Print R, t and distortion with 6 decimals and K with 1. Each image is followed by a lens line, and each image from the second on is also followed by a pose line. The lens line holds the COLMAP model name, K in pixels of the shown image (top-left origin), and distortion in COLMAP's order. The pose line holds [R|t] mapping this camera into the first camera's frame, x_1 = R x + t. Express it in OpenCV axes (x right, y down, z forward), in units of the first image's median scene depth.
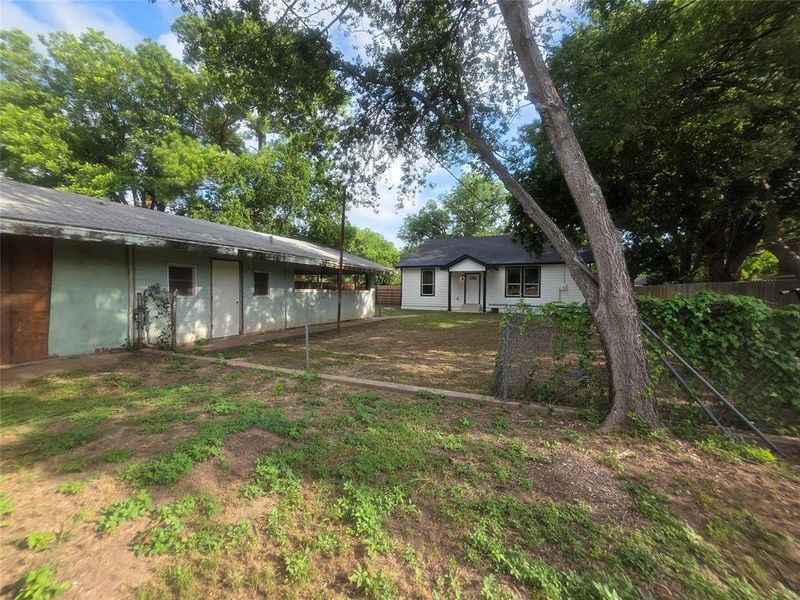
lens RADIAL K [[321.6, 0, 399.7], [0, 321.6, 298.5], [0, 0, 1]] dist [-0.000879, 0.000199]
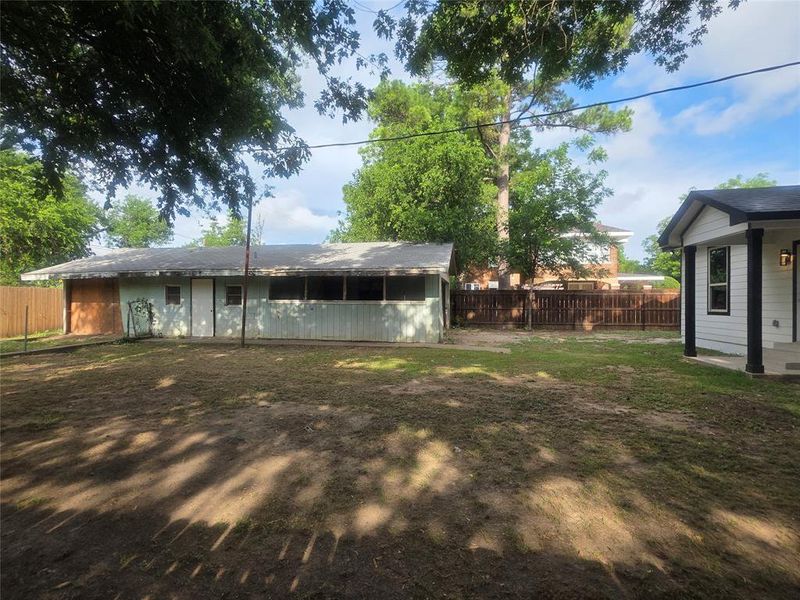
lens RADIAL K [[321.6, 0, 399.4], [0, 321.6, 299.7], [0, 0, 1]] dist [-0.000879, 0.000199]
pose [[0.282512, -0.005058, -0.959251, 0.904789], [-0.020527, 0.999725, -0.011317, -0.029999], [0.959044, 0.022888, 0.282330, 1.297793]]
